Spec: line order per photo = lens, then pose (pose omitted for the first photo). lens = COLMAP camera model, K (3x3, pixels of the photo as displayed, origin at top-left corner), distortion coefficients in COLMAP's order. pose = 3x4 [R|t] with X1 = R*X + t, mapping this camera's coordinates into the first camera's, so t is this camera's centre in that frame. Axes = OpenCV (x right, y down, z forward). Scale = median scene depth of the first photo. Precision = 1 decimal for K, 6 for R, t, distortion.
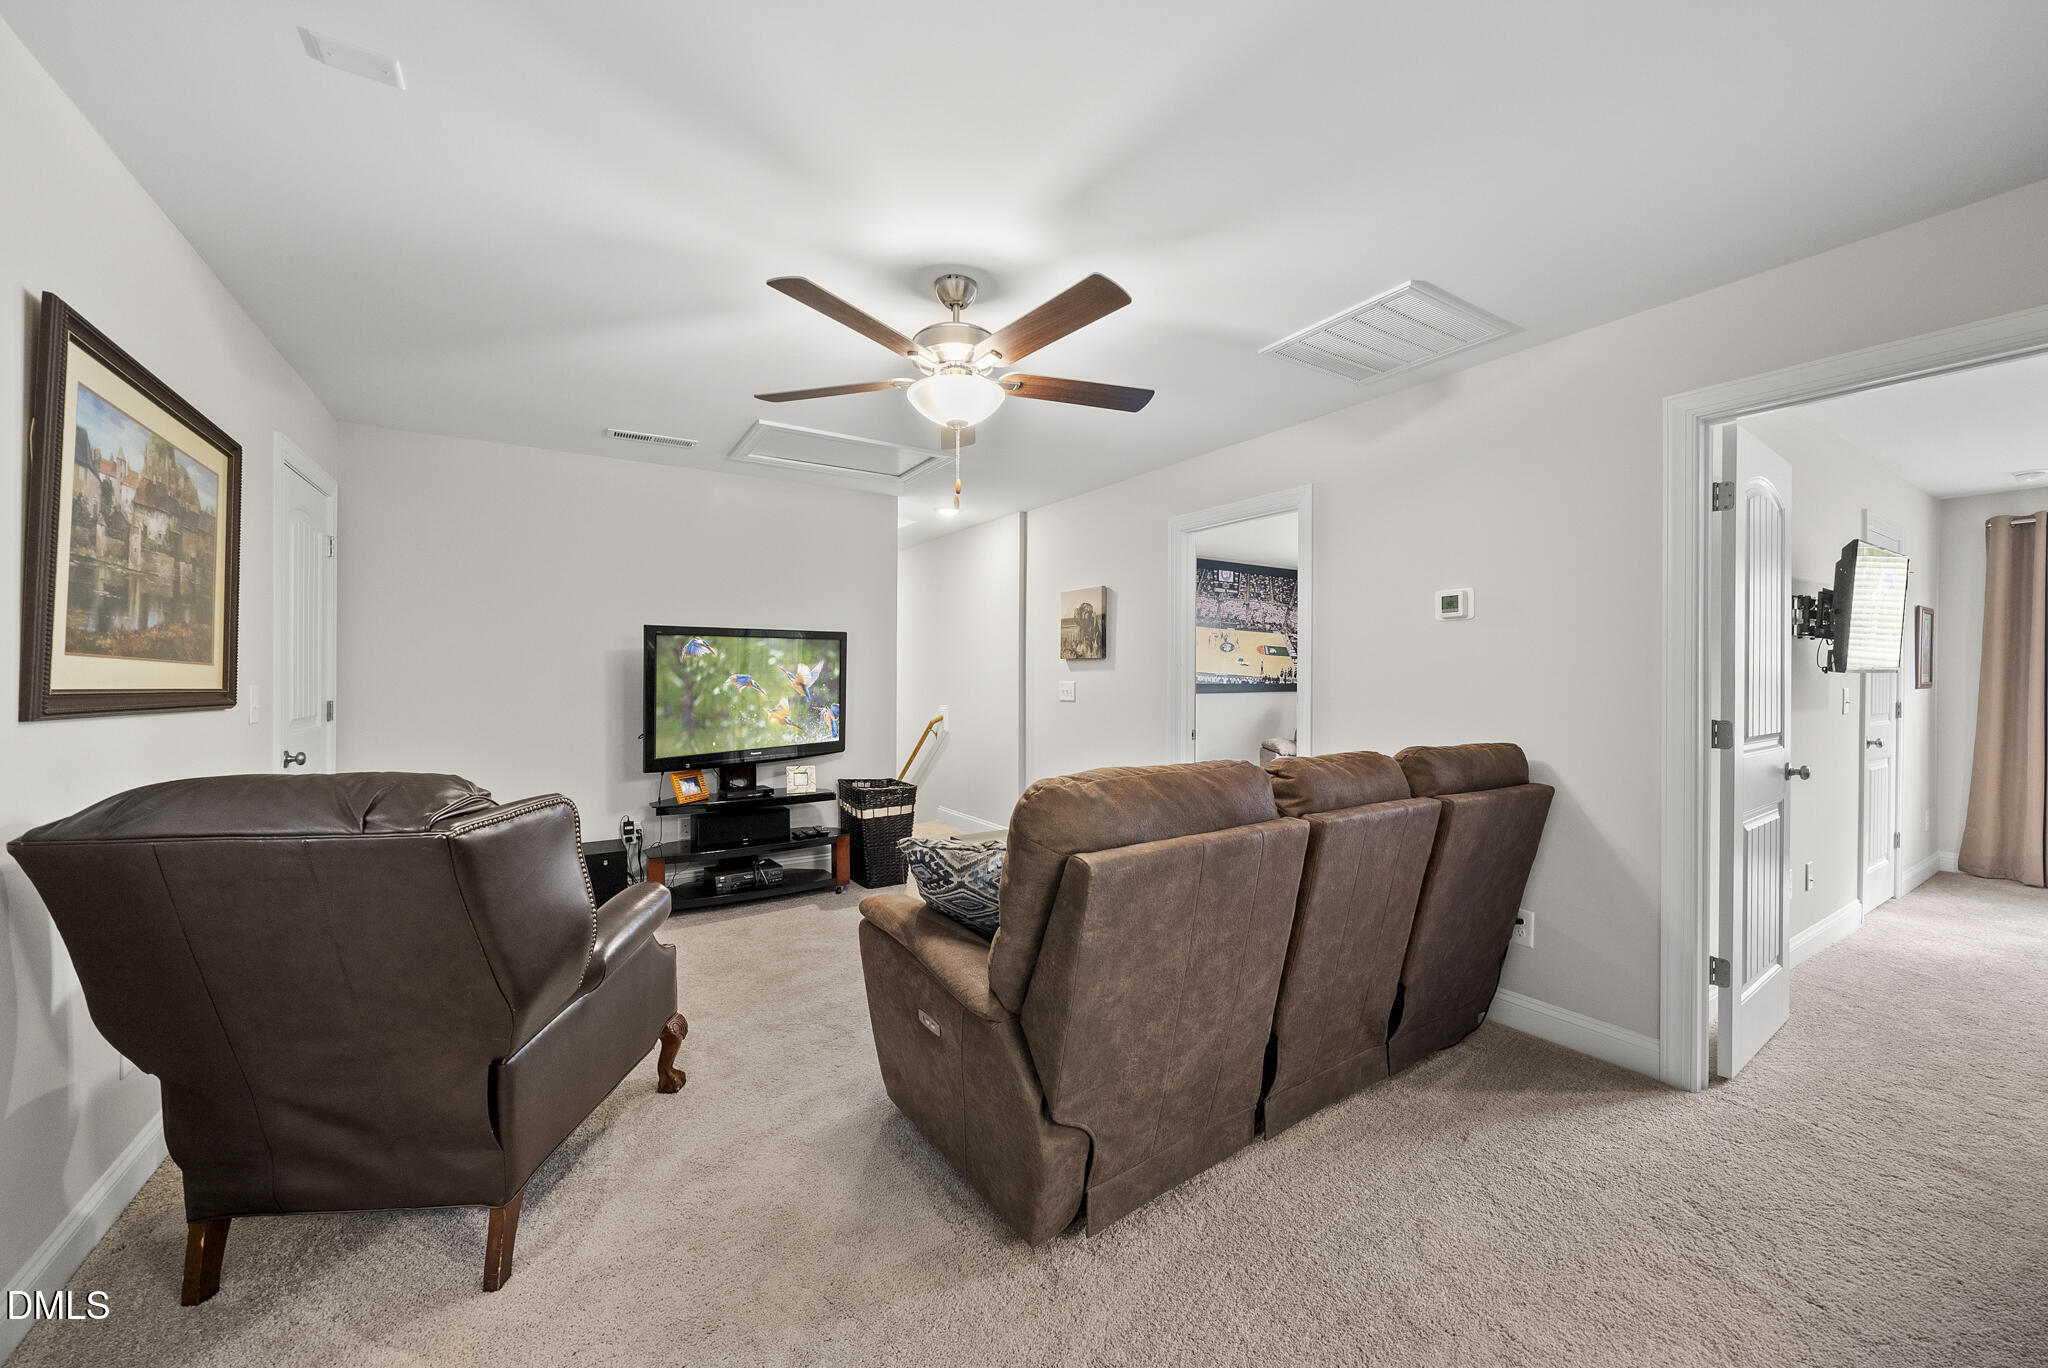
lens RADIAL K [[759.7, 0, 1032.3], [0, 759.7, 685.5], [0, 0, 1]] dist [-0.007367, 0.000443]
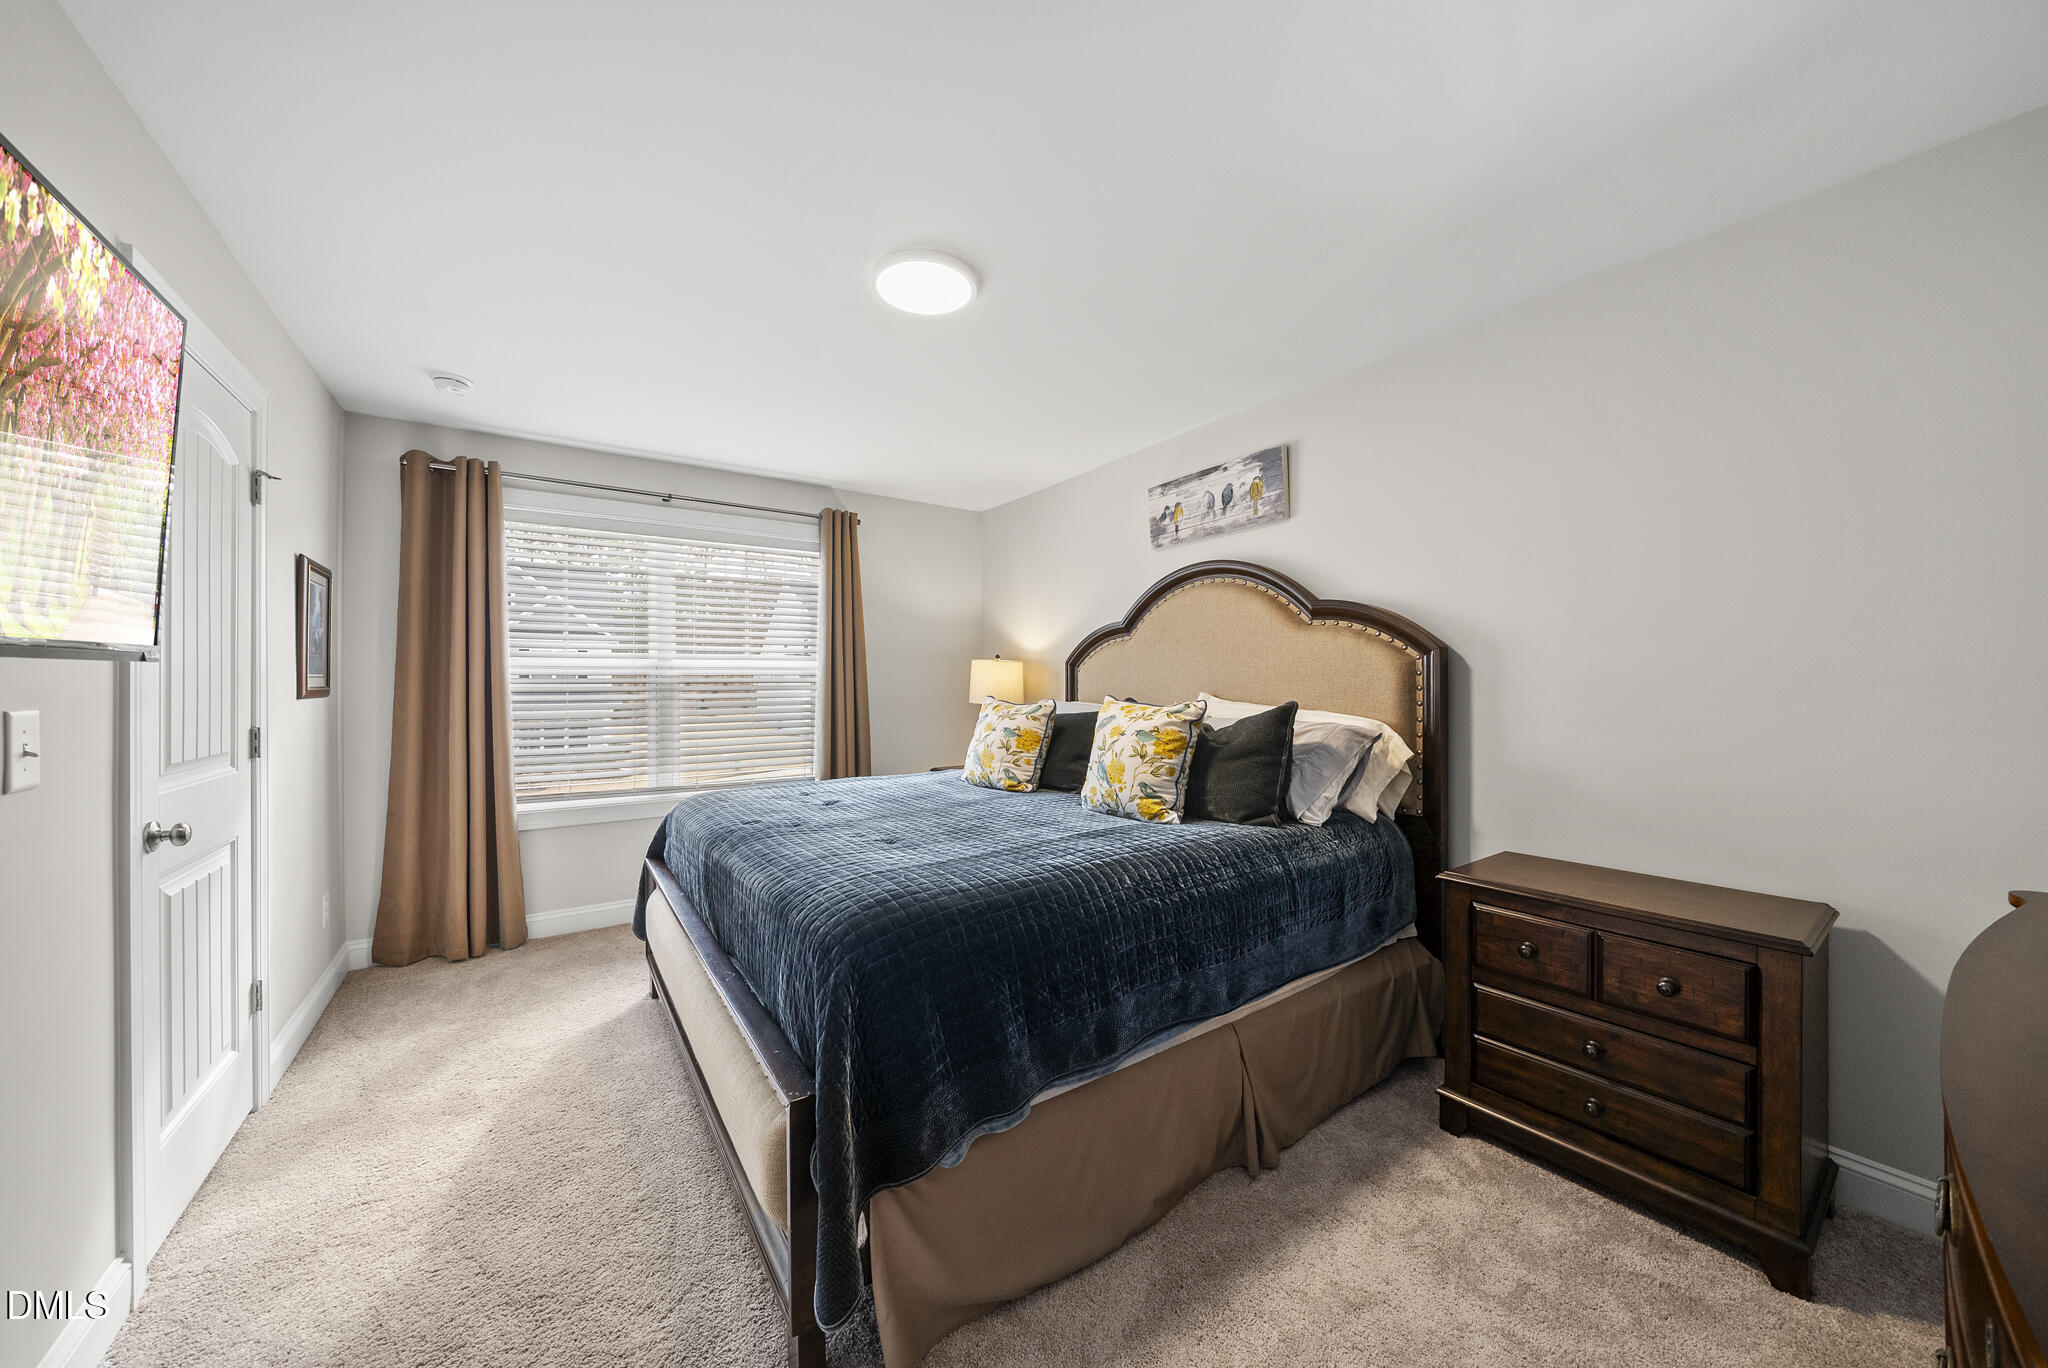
lens RADIAL K [[723.5, 0, 1030.0], [0, 723.5, 680.0], [0, 0, 1]] dist [-0.009094, -0.000117]
pose [[-0.038059, -0.000018, 0.999275, 0.591683], [0.008588, 0.999963, 0.000345, -0.005255], [-0.999239, 0.008595, -0.038058, 0.451198]]
